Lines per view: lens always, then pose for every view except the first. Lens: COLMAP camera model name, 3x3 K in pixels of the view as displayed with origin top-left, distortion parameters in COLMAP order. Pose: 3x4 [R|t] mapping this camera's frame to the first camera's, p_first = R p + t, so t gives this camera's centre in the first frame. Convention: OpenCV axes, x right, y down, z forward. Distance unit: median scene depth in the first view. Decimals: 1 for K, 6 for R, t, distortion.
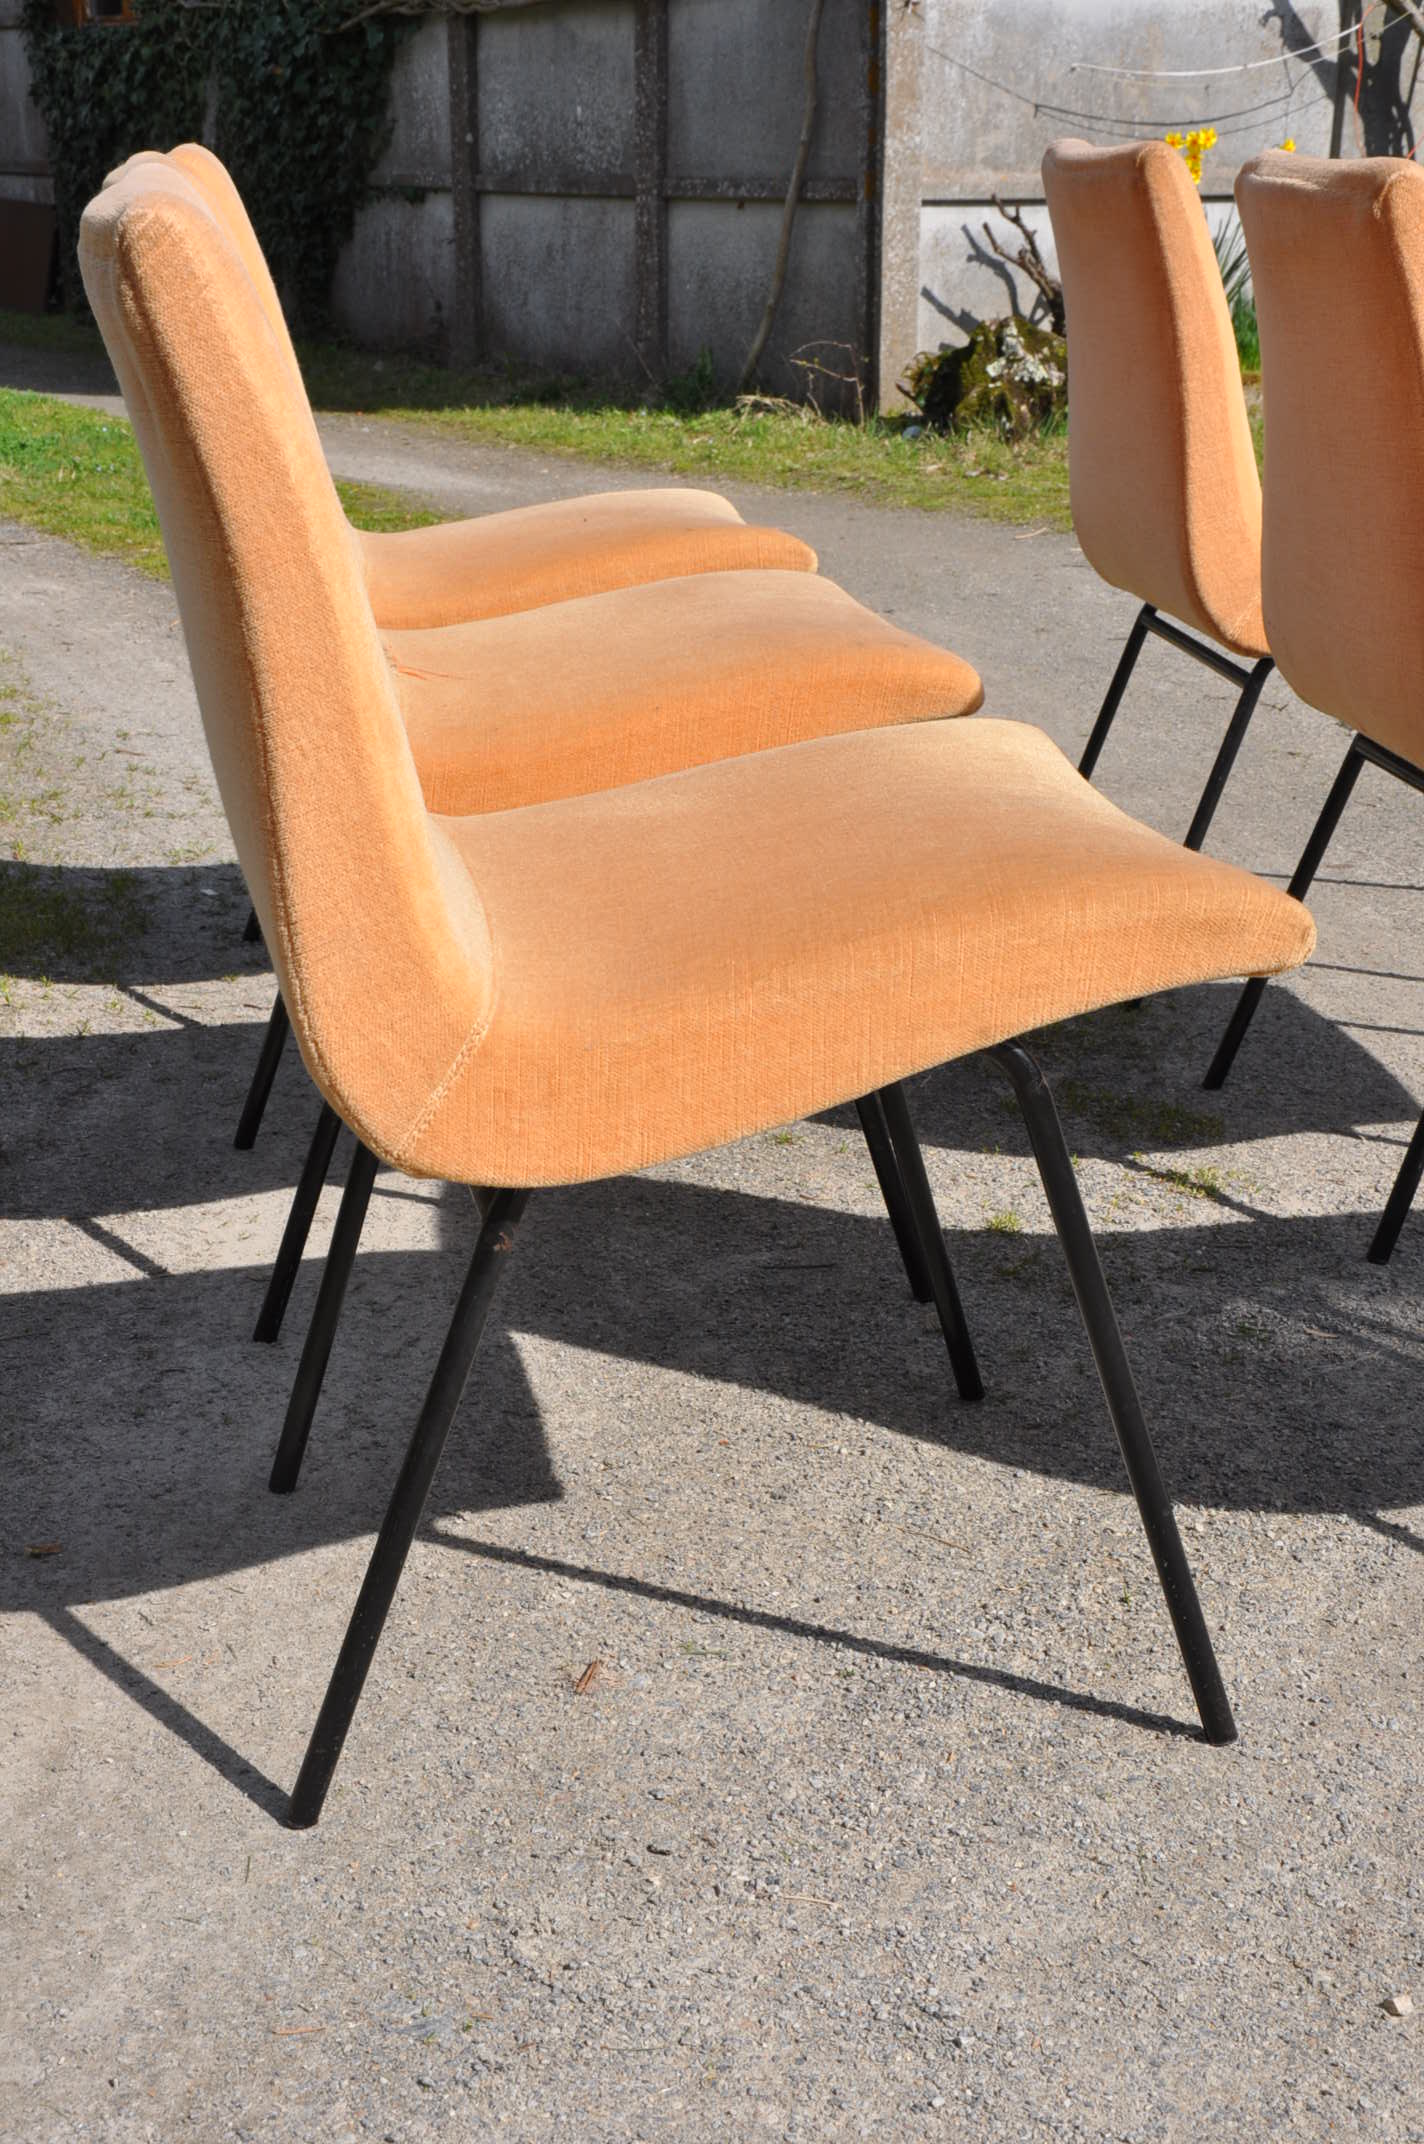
lens RADIAL K [[3096.2, 0, 712.0], [0, 3096.2, 1072.0], [0, 0, 1]] dist [0.165150, 0.070814]
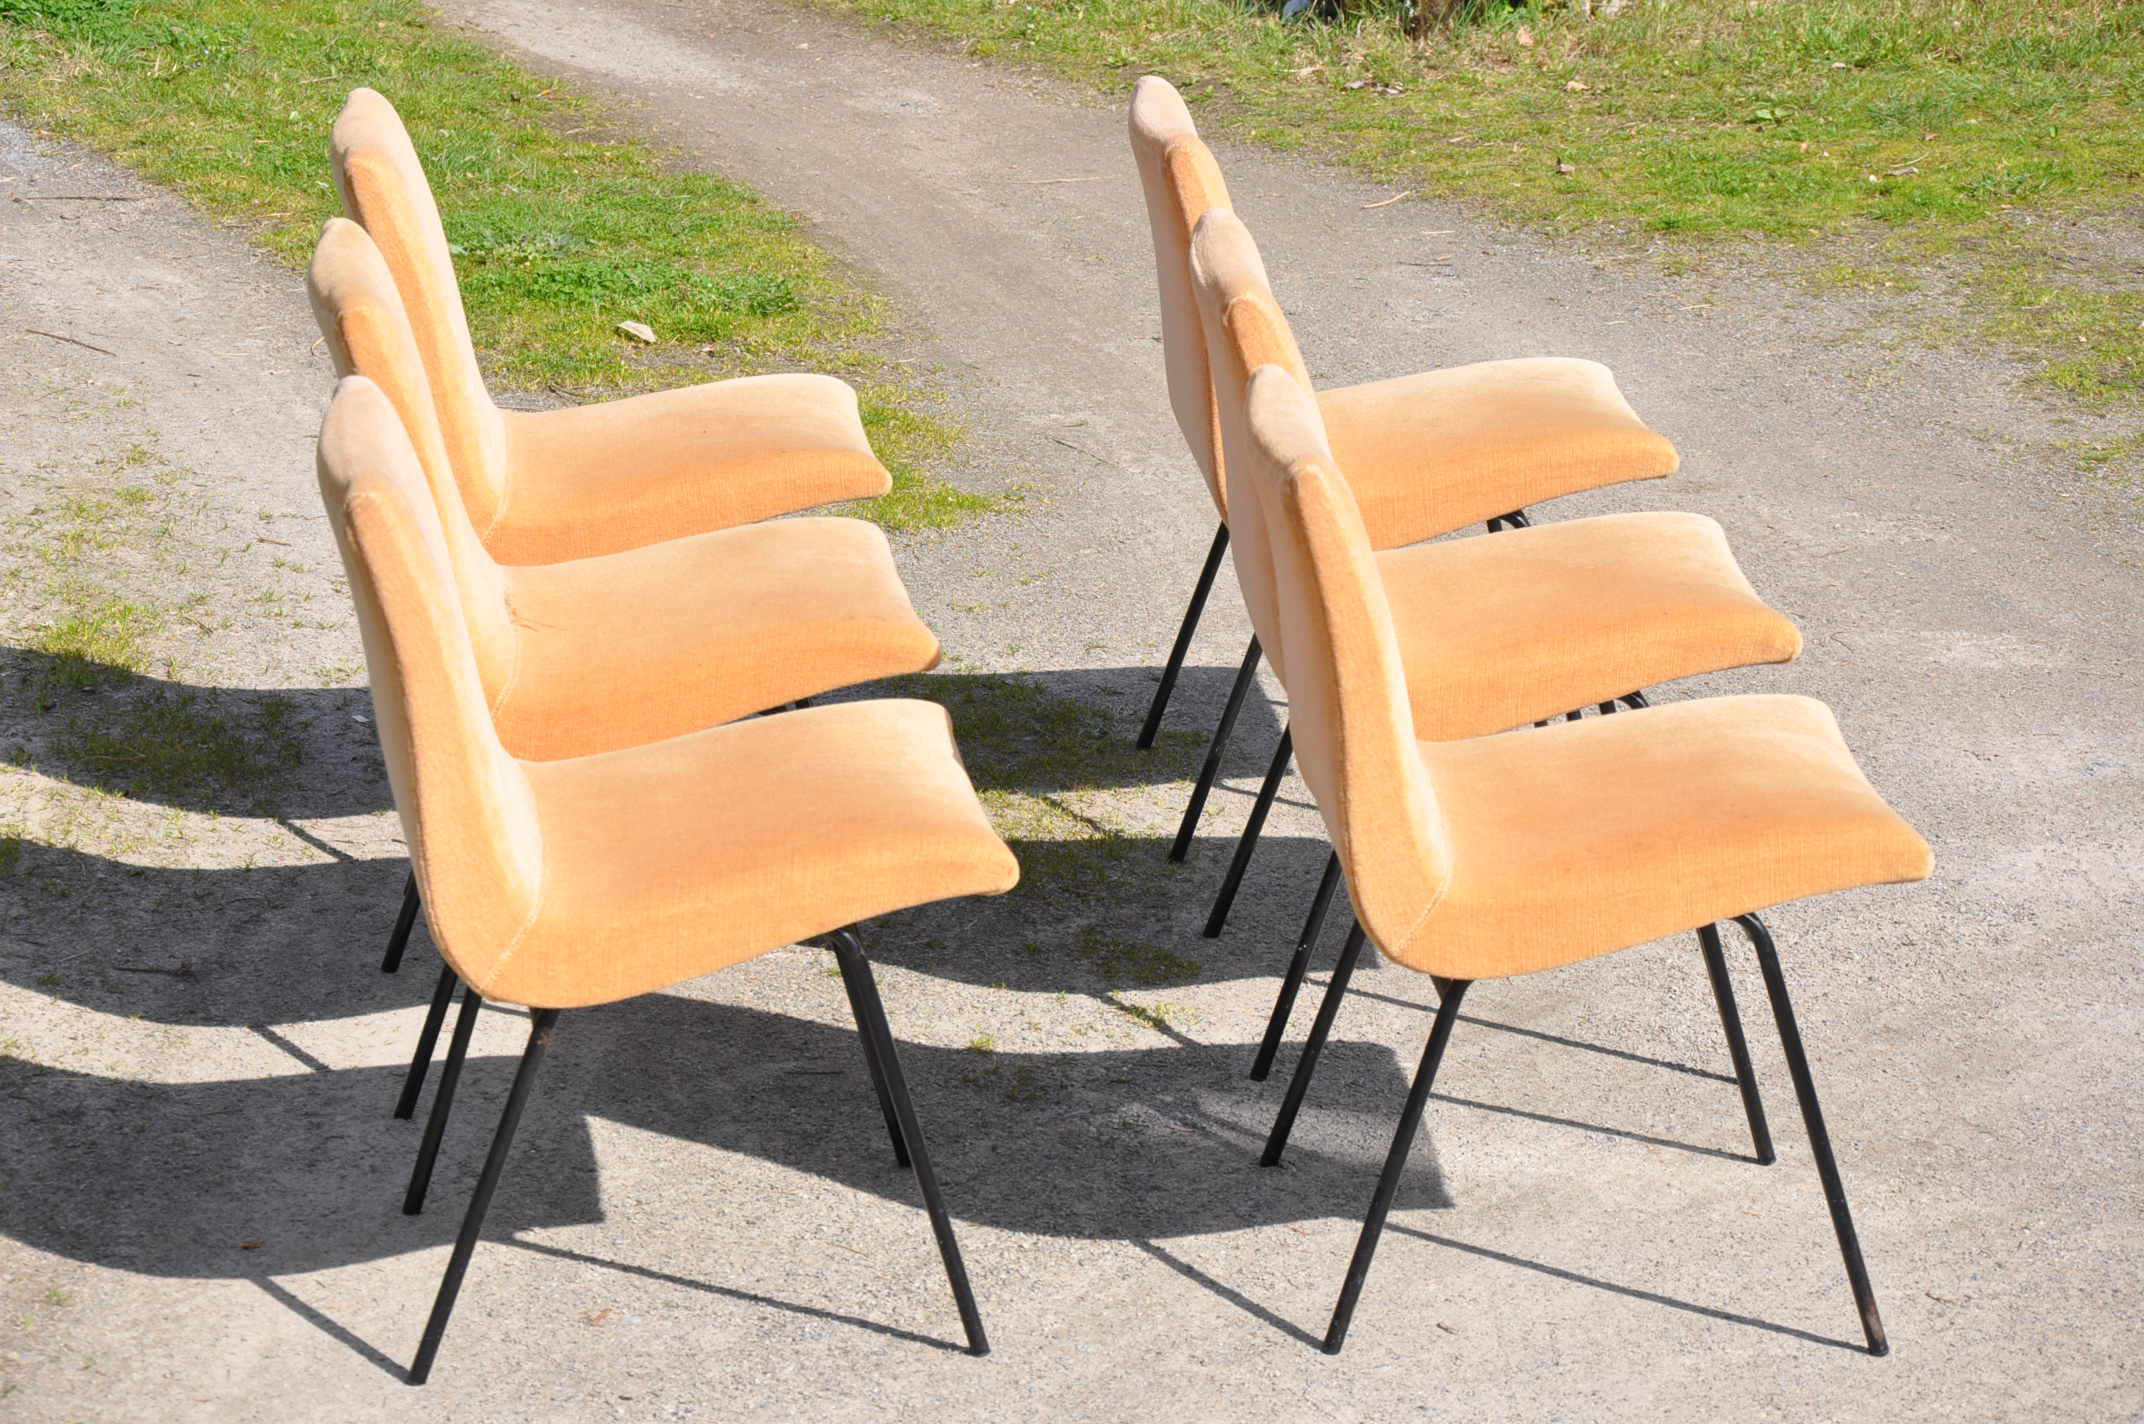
lens RADIAL K [[6447.9, 0, 1072.0], [0, 6447.9, 712.0], [0, 0, 1]] dist [0.952735, -1.219313]
pose [[0.998881, 0.022202, -0.041767, 0.253326], [-0.022591, 0.999705, -0.008871, -0.069342], [0.041558, 0.009805, 0.999088, -1.769730]]
